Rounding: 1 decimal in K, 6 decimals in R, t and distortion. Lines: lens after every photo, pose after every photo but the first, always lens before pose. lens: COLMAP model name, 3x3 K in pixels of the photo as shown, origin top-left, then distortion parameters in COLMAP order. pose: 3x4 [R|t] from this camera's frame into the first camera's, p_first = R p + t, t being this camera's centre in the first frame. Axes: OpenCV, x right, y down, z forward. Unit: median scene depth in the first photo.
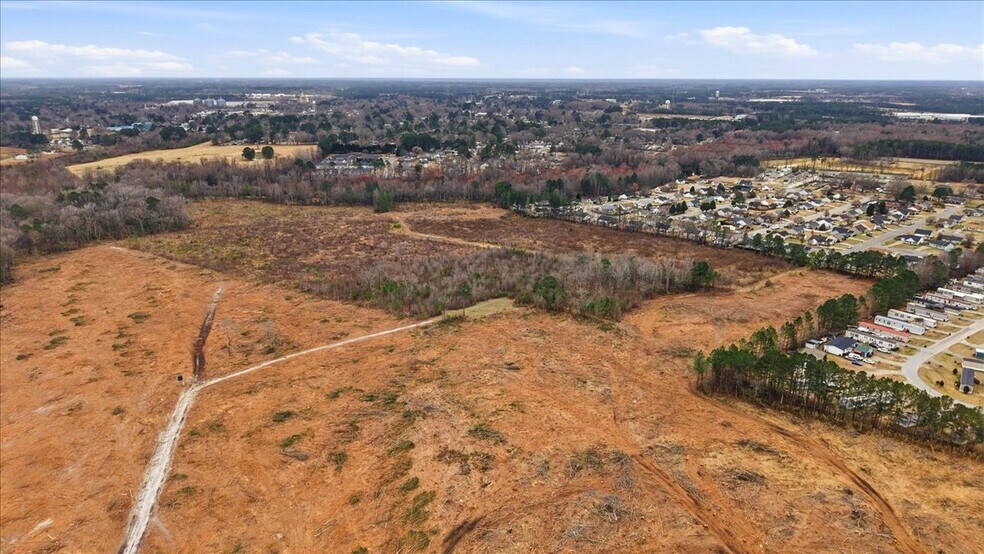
lens RADIAL K [[661.1, 0, 492.0], [0, 661.1, 277.0], [0, 0, 1]] dist [0.031261, -0.045612]
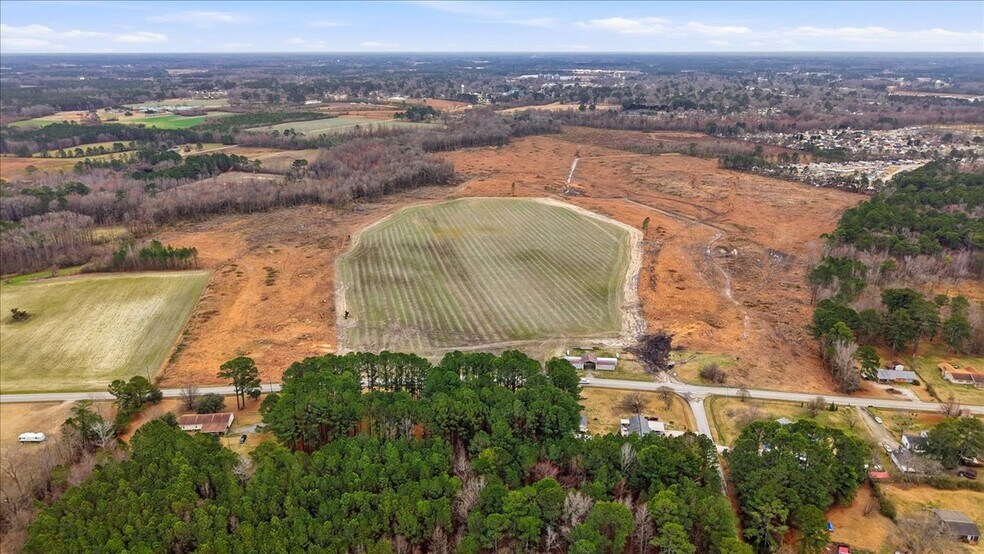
lens RADIAL K [[657.7, 0, 492.0], [0, 657.7, 277.0], [0, 0, 1]] dist [0.065619, -0.112259]
pose [[0.902589, 0.137022, -0.408116, 0.390942], [-0.121542, 0.990536, 0.063763, 0.350048], [0.412990, -0.007949, 0.910701, -1.402602]]
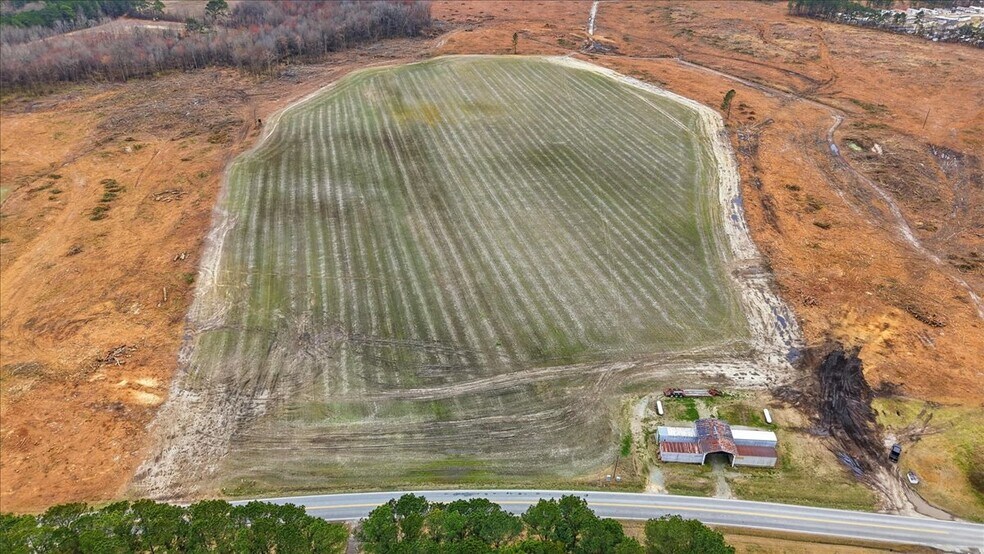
lens RADIAL K [[663.2, 0, 492.0], [0, 663.2, 277.0], [0, 0, 1]] dist [0.002375, -0.000359]
pose [[0.909665, 0.212614, -0.356799, 0.215243], [-0.121885, 0.957874, 0.260041, 0.327170], [0.397057, -0.193062, 0.897259, -1.042952]]
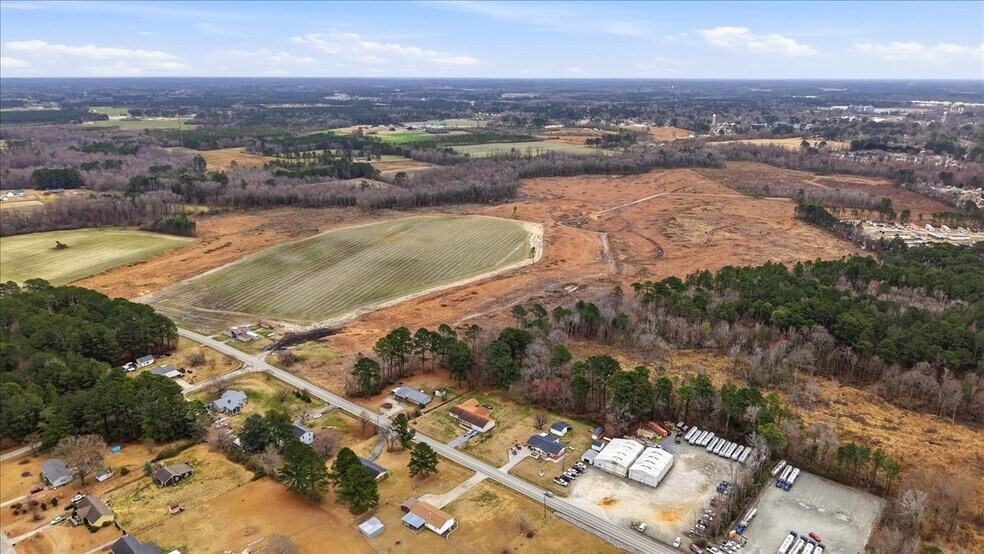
lens RADIAL K [[659.3, 0, 492.0], [0, 659.3, 277.0], [0, 0, 1]] dist [0.036100, -0.050033]
pose [[0.561556, 0.242484, -0.791111, 1.070288], [-0.241880, 0.962440, 0.123304, 0.210767], [0.791296, 0.122111, 0.599116, -1.010140]]
